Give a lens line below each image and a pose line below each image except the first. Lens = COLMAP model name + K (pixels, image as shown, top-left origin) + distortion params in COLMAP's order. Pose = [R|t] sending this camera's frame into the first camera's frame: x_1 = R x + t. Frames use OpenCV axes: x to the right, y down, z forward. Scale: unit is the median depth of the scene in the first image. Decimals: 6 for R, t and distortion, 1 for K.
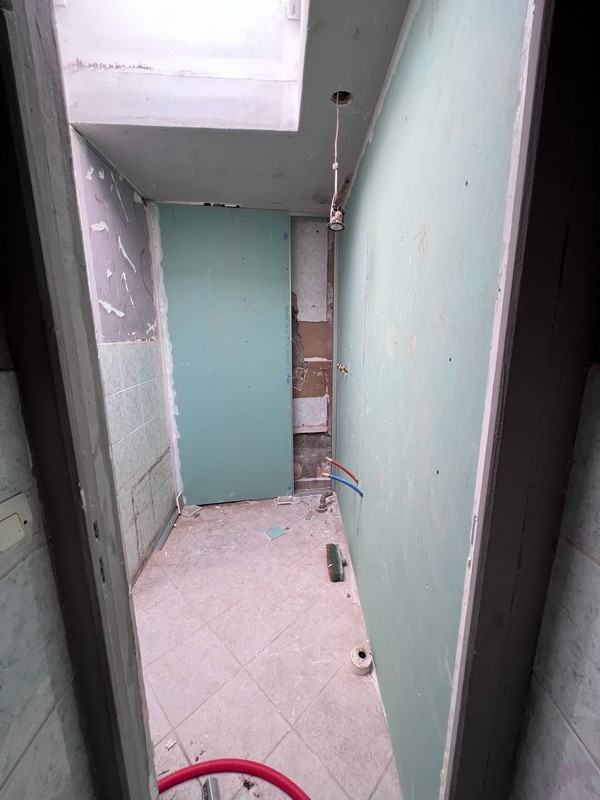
lens RADIAL K [[325.7, 0, 300.0], [0, 325.7, 400.0], [0, 0, 1]] dist [-0.000541, -0.000386]
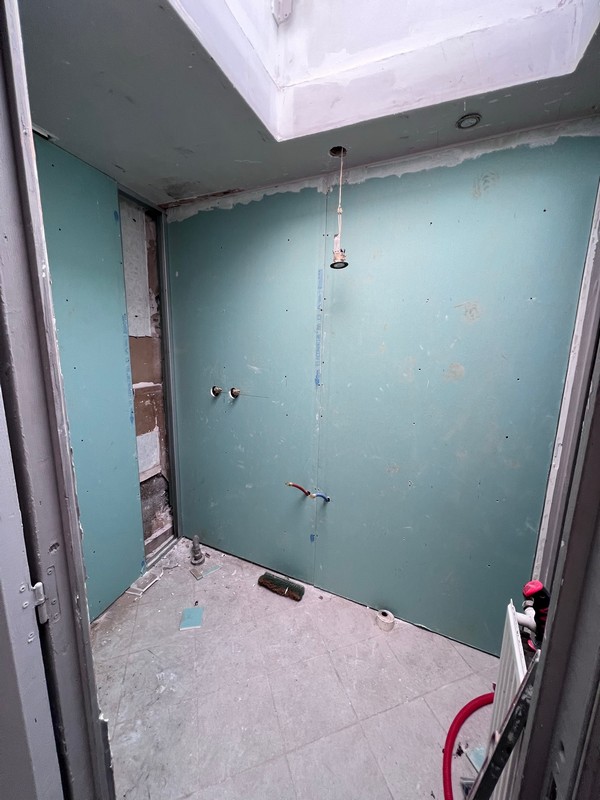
lens RADIAL K [[325.7, 0, 300.0], [0, 325.7, 400.0], [0, 0, 1]] dist [-0.000541, -0.000386]
pose [[0.421376, -0.143258, 0.895499, -0.628600], [0.154734, 0.984322, 0.084657, -0.125137], [-0.893588, 0.102892, 0.436937, 0.431183]]
